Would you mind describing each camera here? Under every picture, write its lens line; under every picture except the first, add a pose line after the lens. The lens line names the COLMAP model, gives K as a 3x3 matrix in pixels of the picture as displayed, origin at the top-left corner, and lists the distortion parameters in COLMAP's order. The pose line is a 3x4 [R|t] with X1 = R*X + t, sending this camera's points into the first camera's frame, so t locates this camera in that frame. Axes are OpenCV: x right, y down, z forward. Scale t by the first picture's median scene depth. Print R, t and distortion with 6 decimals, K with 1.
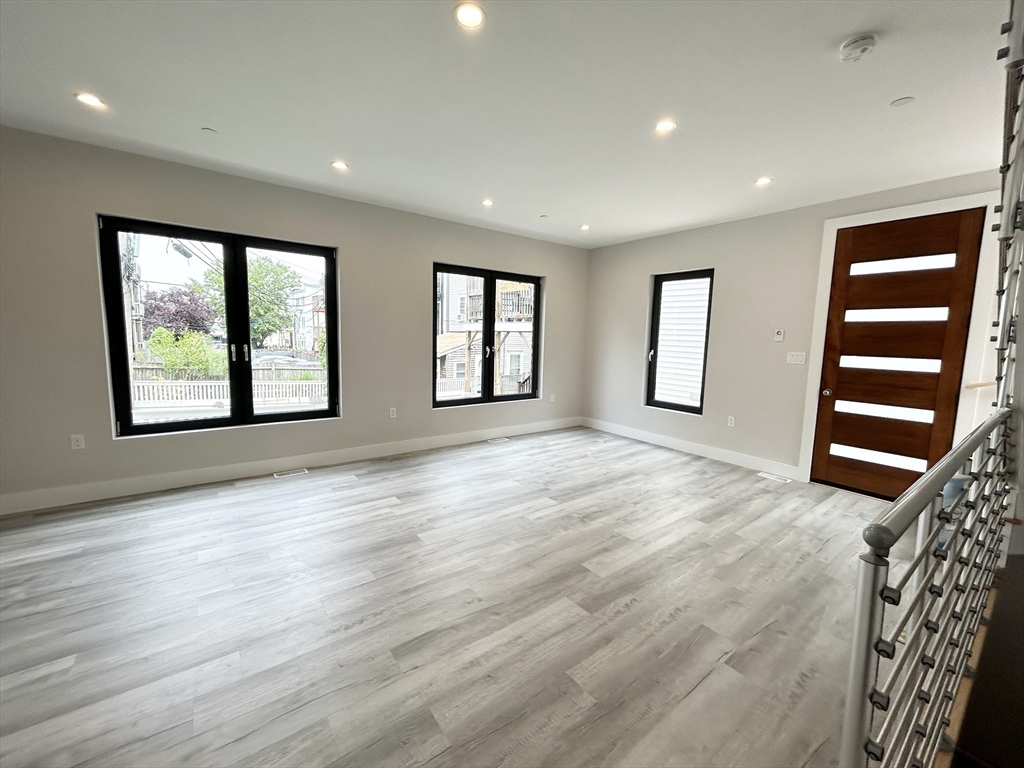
lens RADIAL K [[410.4, 0, 512.2], [0, 410.4, 382.6], [0, 0, 1]] dist [-0.004246, 0.001118]
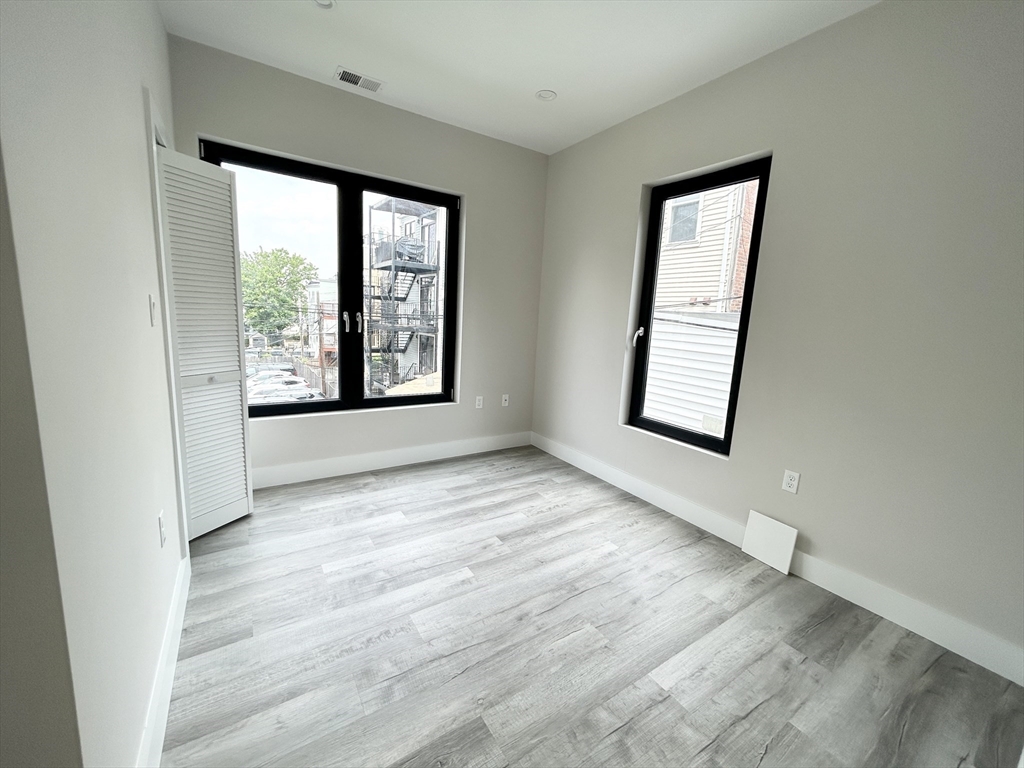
lens RADIAL K [[410.4, 0, 518.3], [0, 410.4, 376.0], [0, 0, 1]] dist [-0.004246, 0.001118]
pose [[0.999267, 0.032567, -0.020120, 0.277311], [-0.031744, 0.998697, 0.039953, -0.045368], [0.021395, -0.039285, 0.998999, 0.645917]]
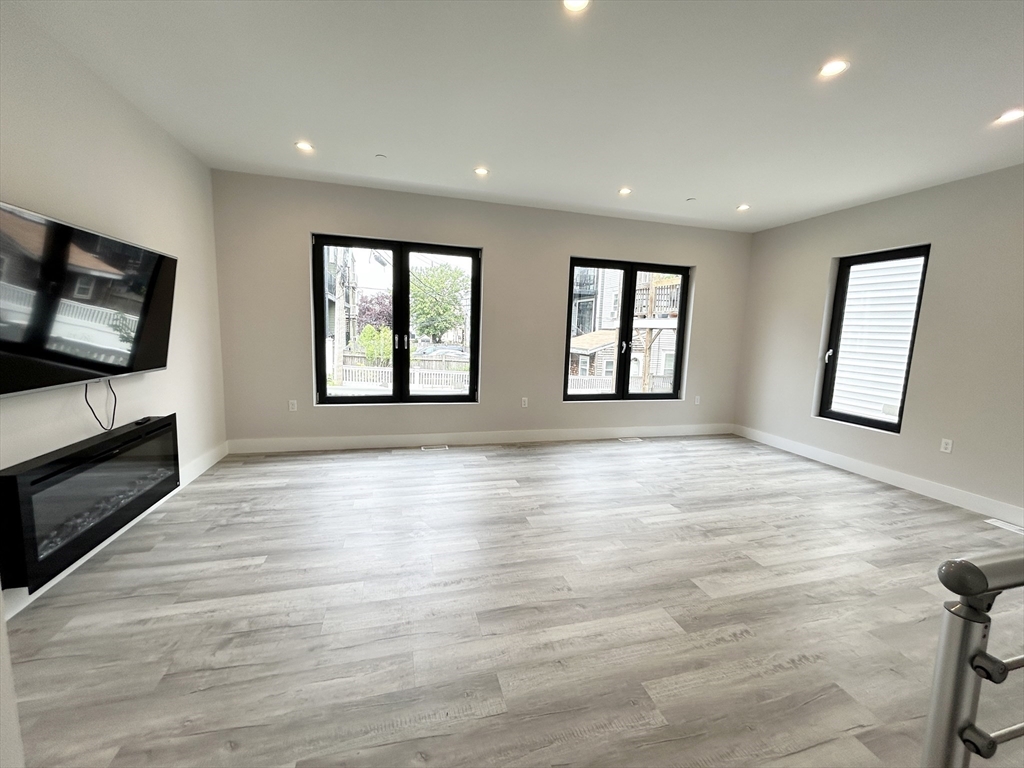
lens RADIAL K [[410.4, 0, 511.6], [0, 410.4, 382.4], [0, 0, 1]] dist [-0.004246, 0.001118]
pose [[0.930563, 0.053208, -0.362245, 0.070182], [-0.051611, 0.998568, 0.014090, 0.011274], [0.362476, 0.005584, 0.931976, 0.008697]]
